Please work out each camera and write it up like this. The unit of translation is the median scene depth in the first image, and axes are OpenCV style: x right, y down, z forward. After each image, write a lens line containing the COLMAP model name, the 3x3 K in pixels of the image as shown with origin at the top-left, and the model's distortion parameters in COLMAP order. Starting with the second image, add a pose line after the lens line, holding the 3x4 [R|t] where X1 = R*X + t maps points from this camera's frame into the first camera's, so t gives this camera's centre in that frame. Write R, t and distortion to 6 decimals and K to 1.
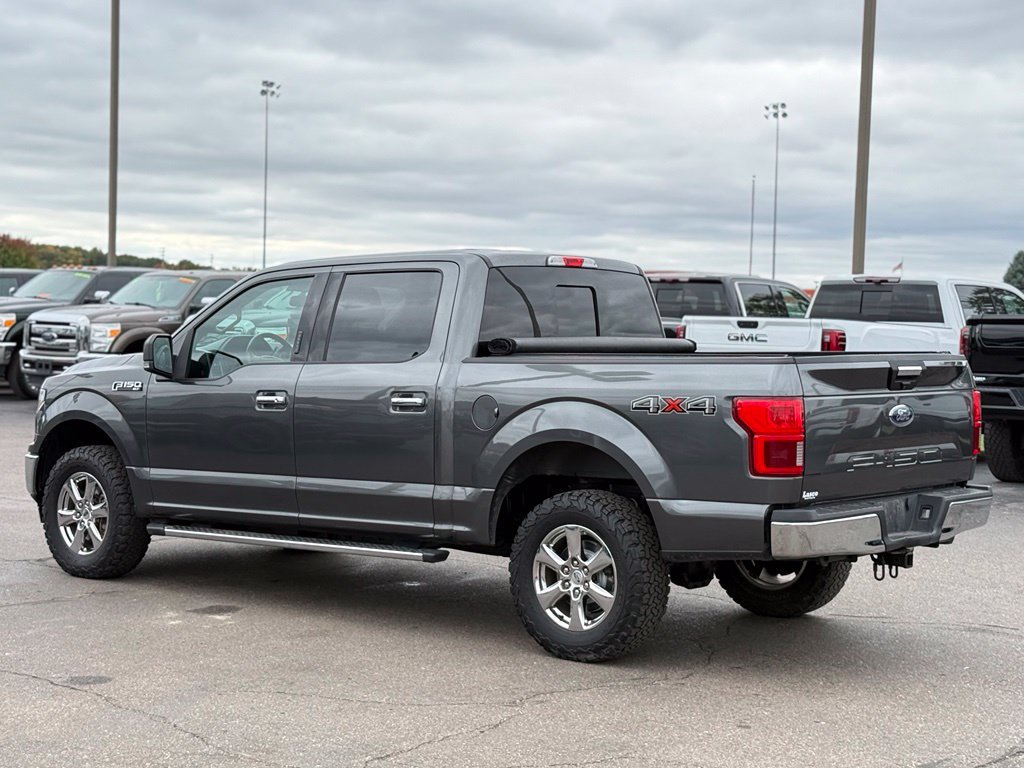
lens RADIAL K [[2136.6, 0, 570.5], [0, 2136.6, 382.2], [0, 0, 1]] dist [0.202617, -0.054857]
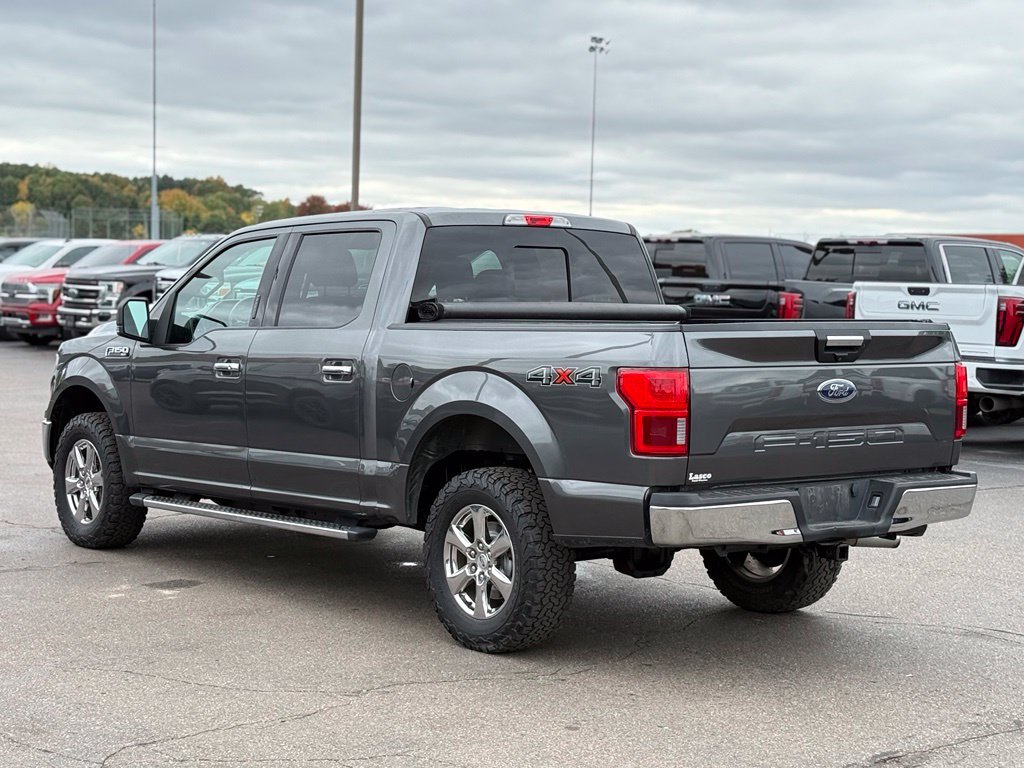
lens RADIAL K [[2263.6, 0, 512.0], [0, 2263.6, 384.0], [0, 0, 1]] dist [0.176443, 0.575826]
pose [[0.974592, 0.012008, -0.223665, 0.219663], [-0.009187, 0.999865, 0.013646, 0.000945], [0.223799, -0.011244, 0.974570, 0.044887]]
